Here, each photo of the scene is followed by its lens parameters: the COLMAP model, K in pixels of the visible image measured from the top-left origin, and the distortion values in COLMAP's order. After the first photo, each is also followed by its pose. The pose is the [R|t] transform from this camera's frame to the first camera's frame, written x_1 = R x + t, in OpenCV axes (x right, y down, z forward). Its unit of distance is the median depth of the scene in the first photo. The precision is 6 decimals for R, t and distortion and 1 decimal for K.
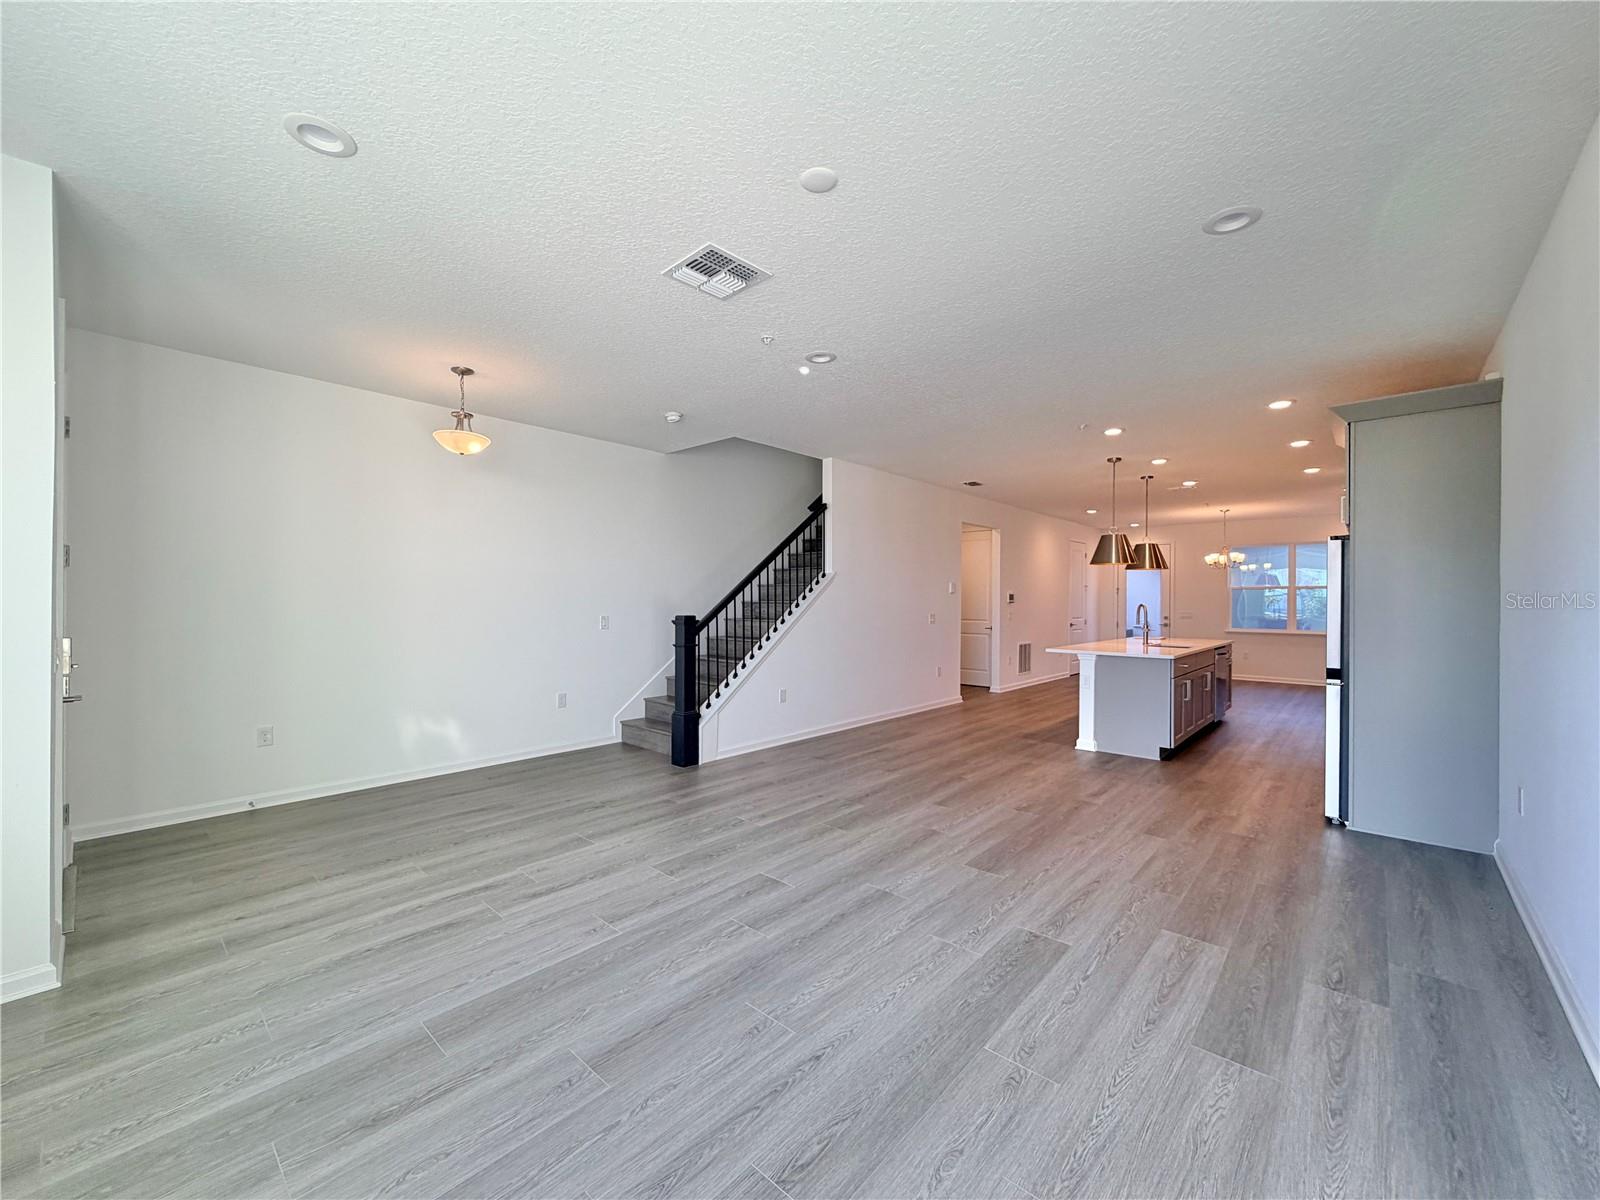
lens RADIAL K [[638.0, 0, 795.4], [0, 638.0, 600.8], [0, 0, 1]] dist [0.001939, 0.000161]
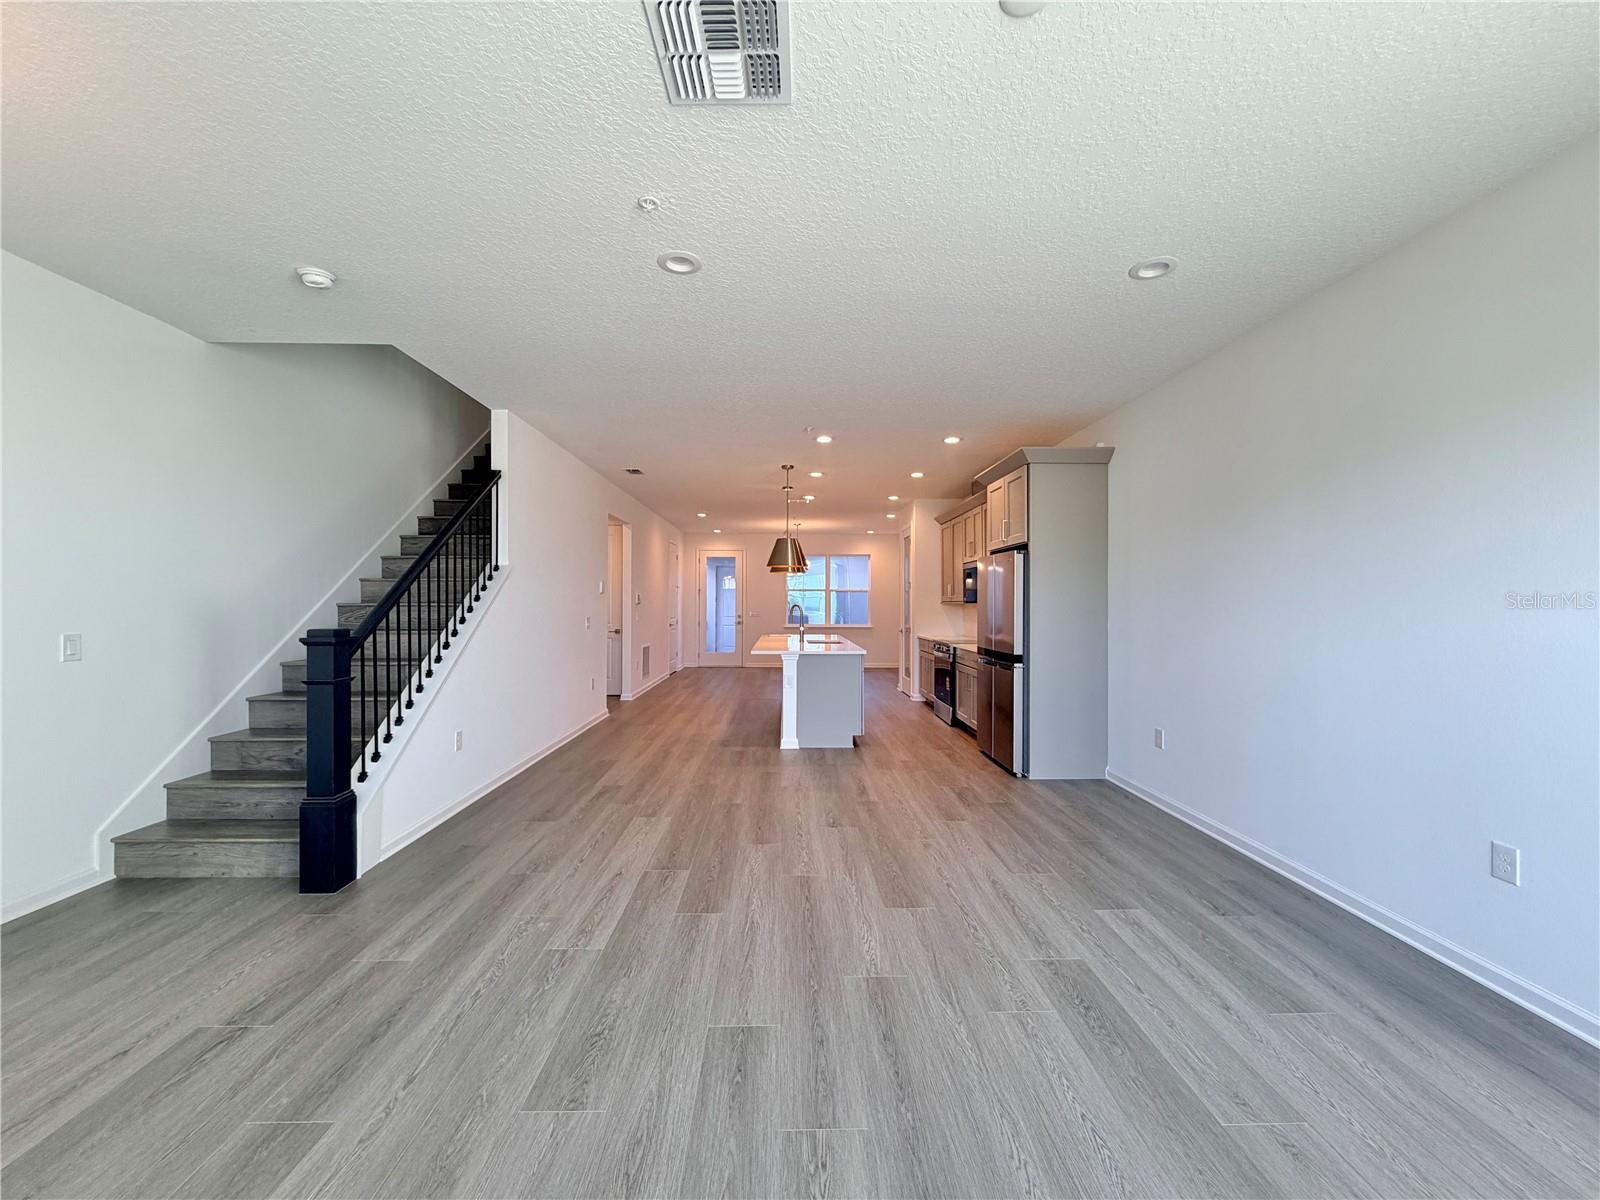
lens RADIAL K [[638.0, 0, 797.4], [0, 638.0, 602.8], [0, 0, 1]] dist [0.001939, 0.000161]
pose [[0.725871, -0.003461, 0.687822, -0.338112], [0.001047, 0.999992, 0.003927, -0.003605], [-0.687830, -0.002130, 0.725869, 0.367893]]
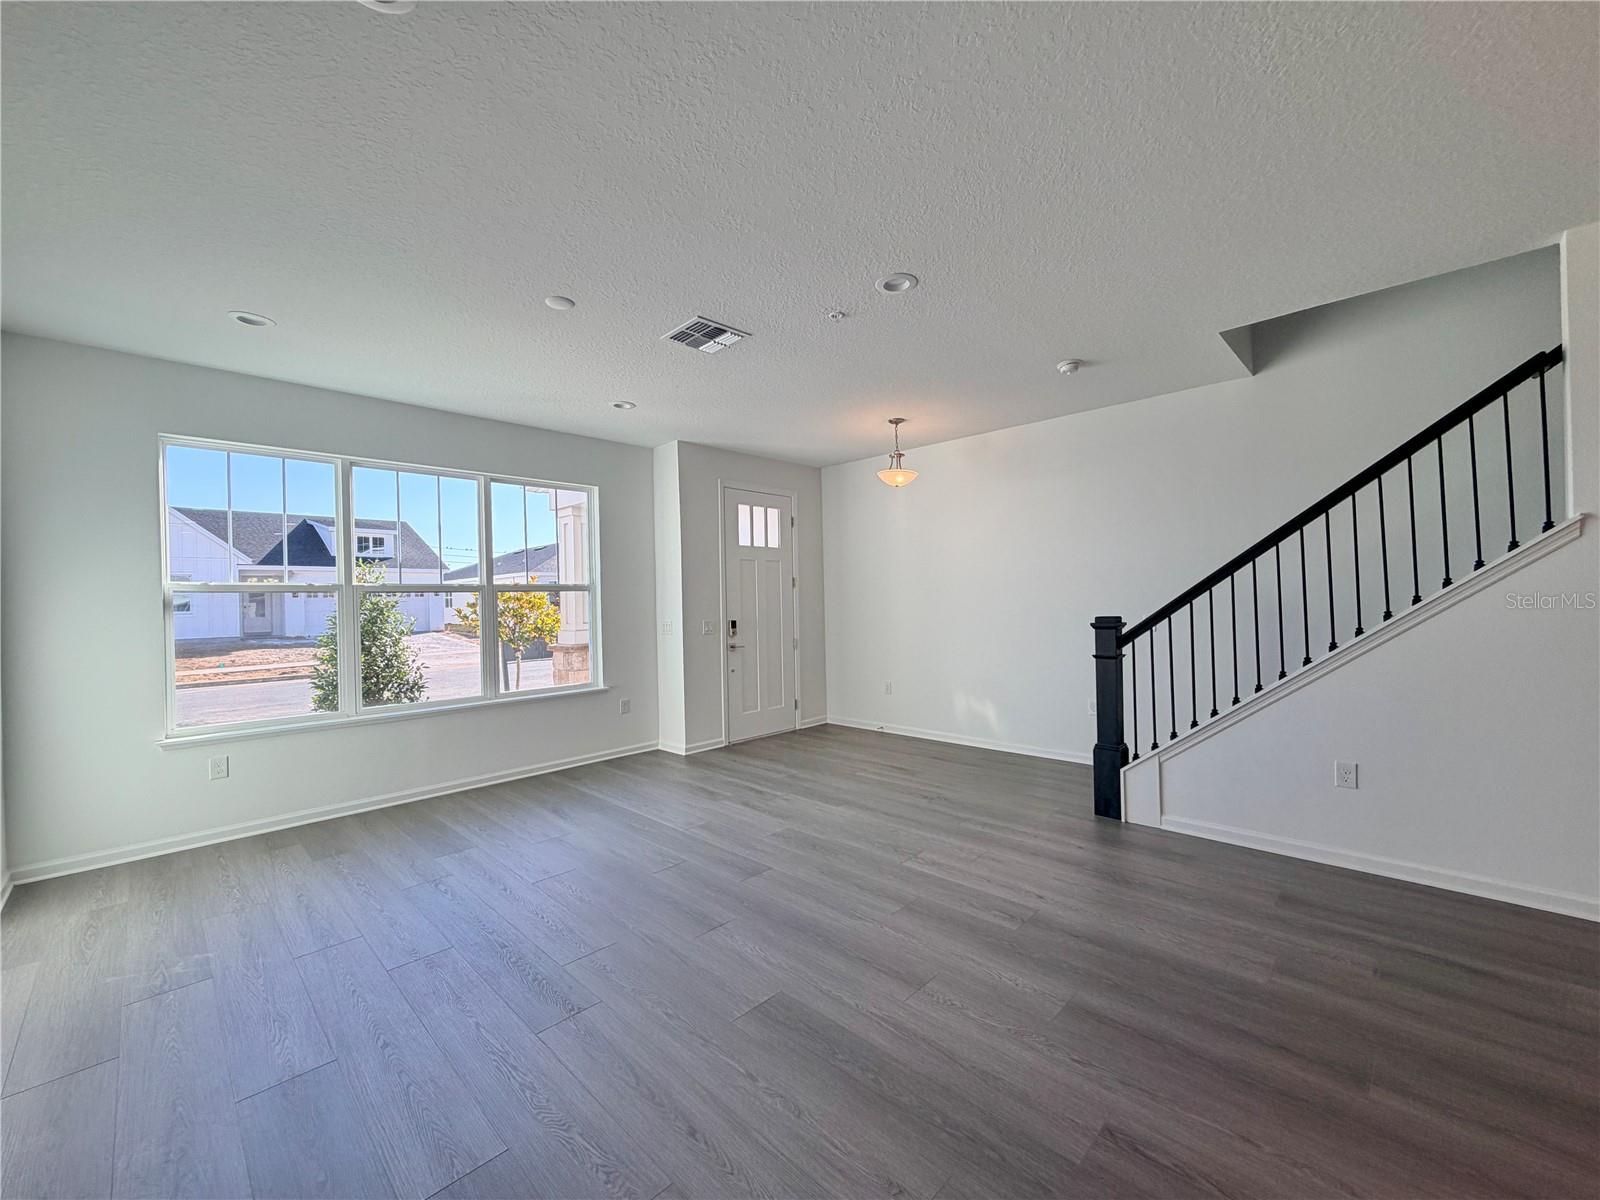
lens RADIAL K [[638.0, 0, 800.6], [0, 638.0, 596.9], [0, 0, 1]] dist [0.001939, 0.000161]
pose [[-0.033517, -0.009560, -0.999392, 0.770216], [0.020487, 0.999738, -0.010250, -0.001305], [0.999228, -0.020818, -0.033313, 0.850918]]
